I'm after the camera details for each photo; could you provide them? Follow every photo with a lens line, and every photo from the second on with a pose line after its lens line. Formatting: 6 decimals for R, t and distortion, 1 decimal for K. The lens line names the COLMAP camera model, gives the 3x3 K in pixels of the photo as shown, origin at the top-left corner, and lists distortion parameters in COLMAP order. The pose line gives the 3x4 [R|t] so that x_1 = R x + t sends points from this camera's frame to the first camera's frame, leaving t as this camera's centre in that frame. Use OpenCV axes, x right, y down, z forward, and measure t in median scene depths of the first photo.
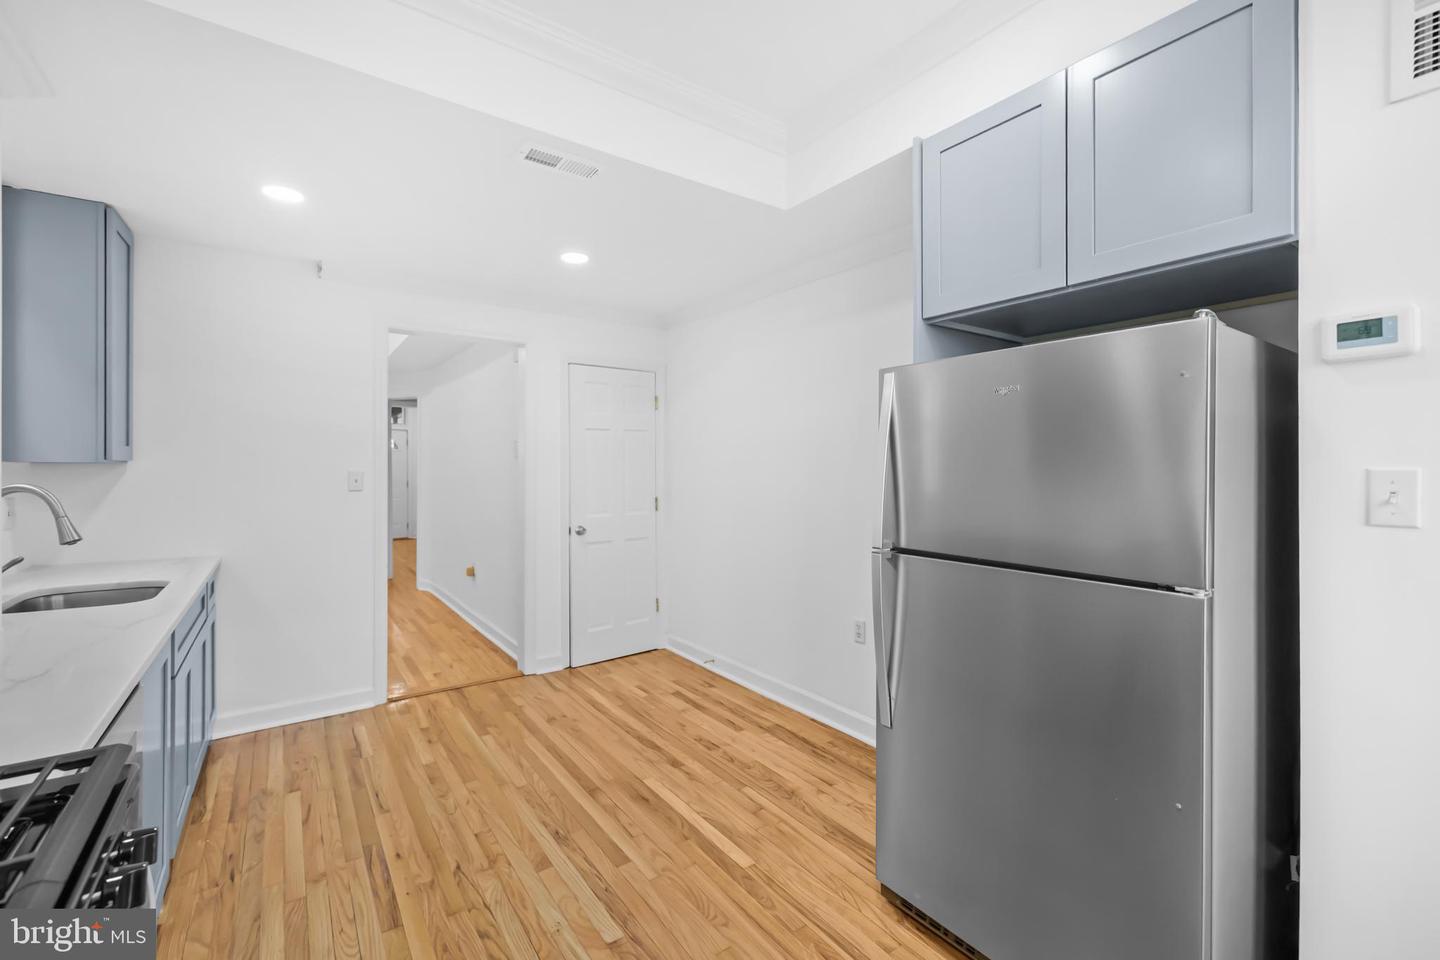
lens RADIAL K [[612.5, 0, 715.8], [0, 612.5, 466.8], [0, 0, 1]] dist [0.000742, -0.000054]
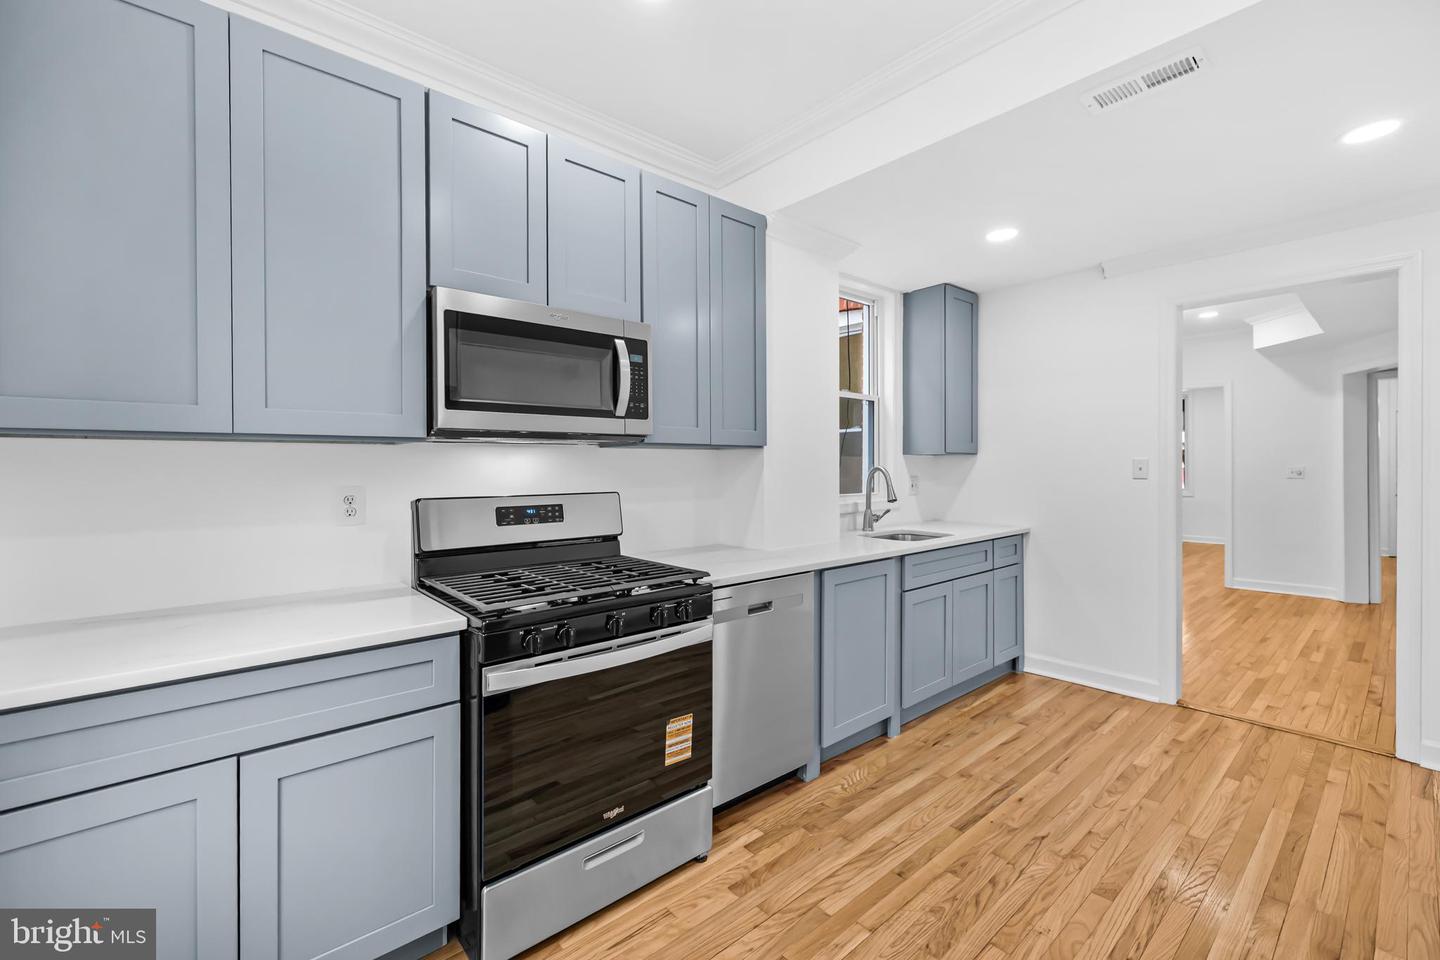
lens RADIAL K [[612.5, 0, 715.8], [0, 612.5, 466.8], [0, 0, 1]] dist [0.000742, -0.000054]
pose [[0.098200, -0.000351, -0.995167, 0.467197], [0.003466, 0.999994, -0.000010, 0.025157], [0.995161, -0.003448, 0.098200, 0.300396]]
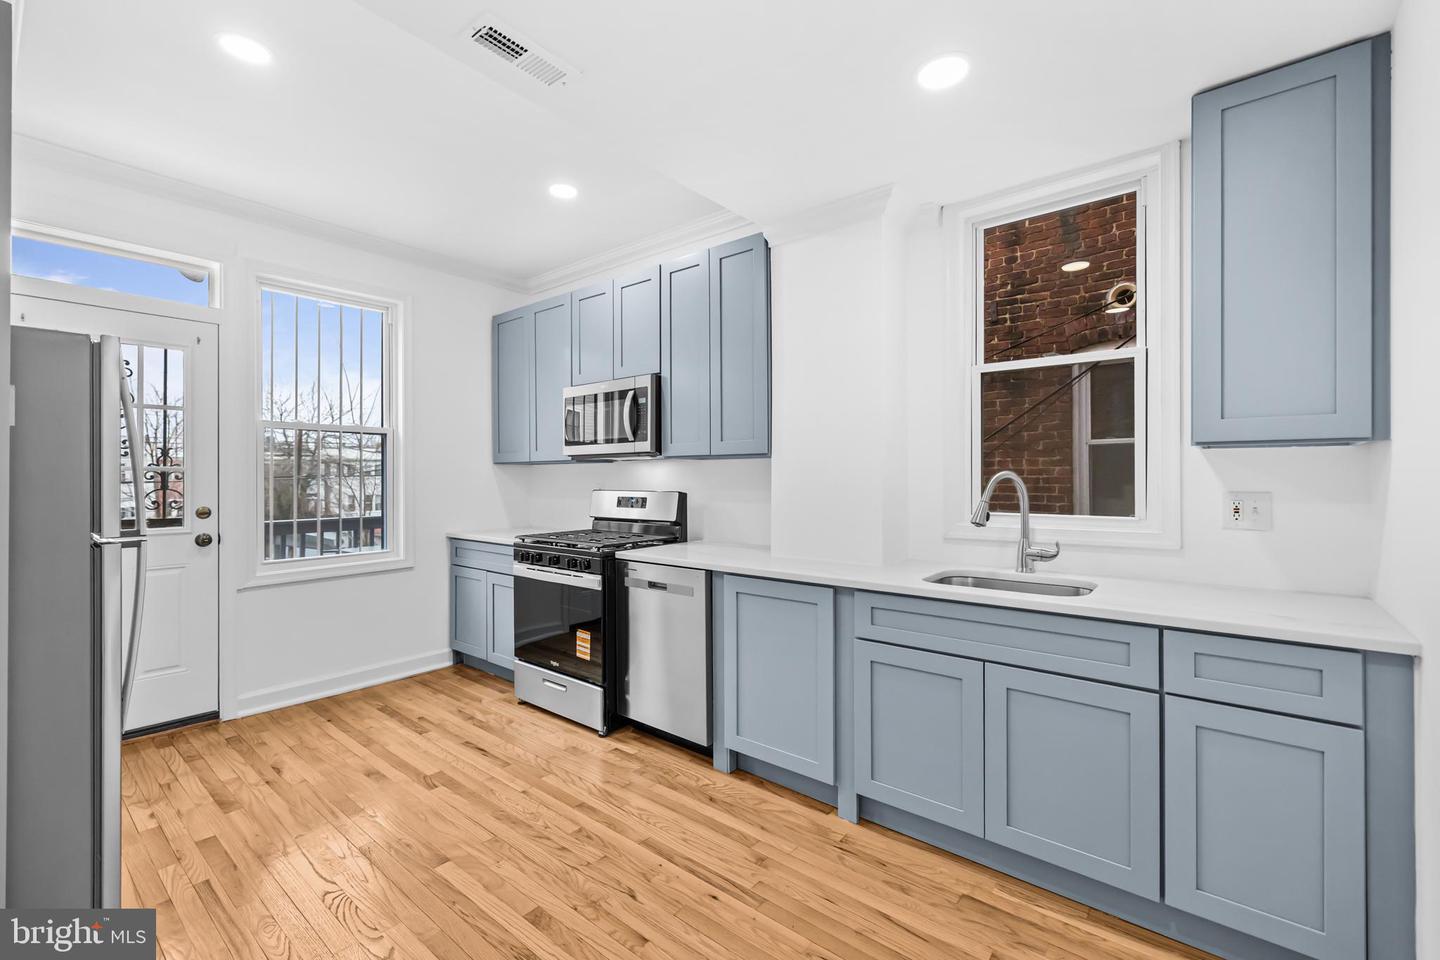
lens RADIAL K [[612.2, 0, 715.5], [0, 612.2, 478.1], [0, 0, 1]] dist [0.003085, 0.000302]
pose [[-0.965402, 0.000861, -0.260765, -0.257503], [0.000315, 0.999998, 0.002135, 0.031820], [0.260767, 0.001979, -0.965400, 1.613890]]
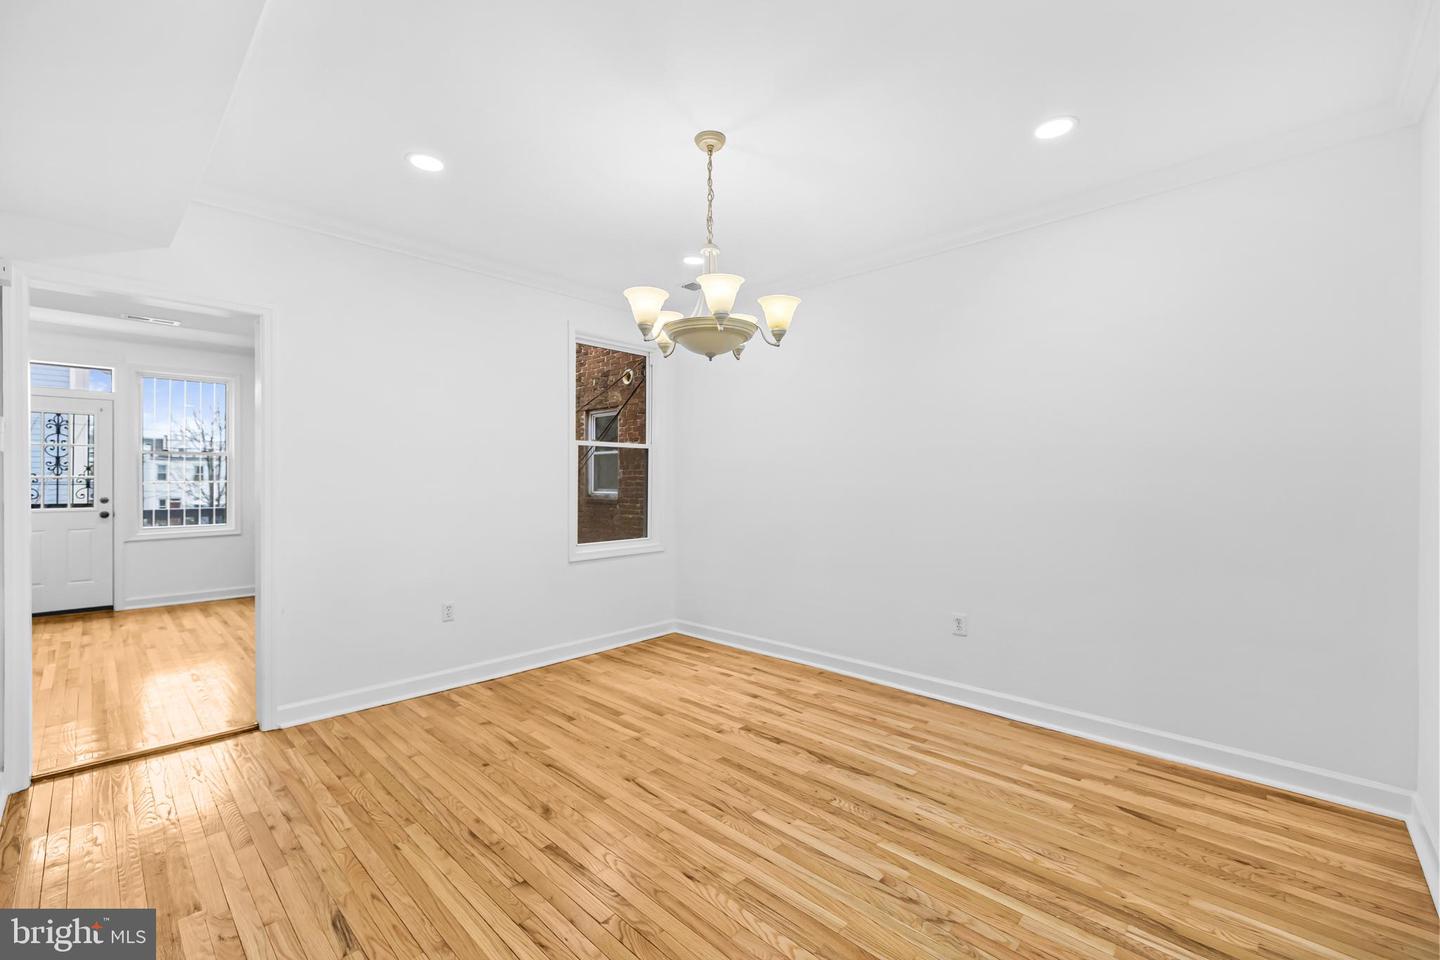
lens RADIAL K [[604.2, 0, 718.0], [0, 604.2, 481.5], [0, 0, 1]] dist [0.004009, 0.000016]
pose [[-0.982712, -0.001989, -0.185128, -1.520373], [-0.002615, 0.999992, 0.003137, 0.018168], [0.185121, 0.003566, -0.982709, 2.929818]]
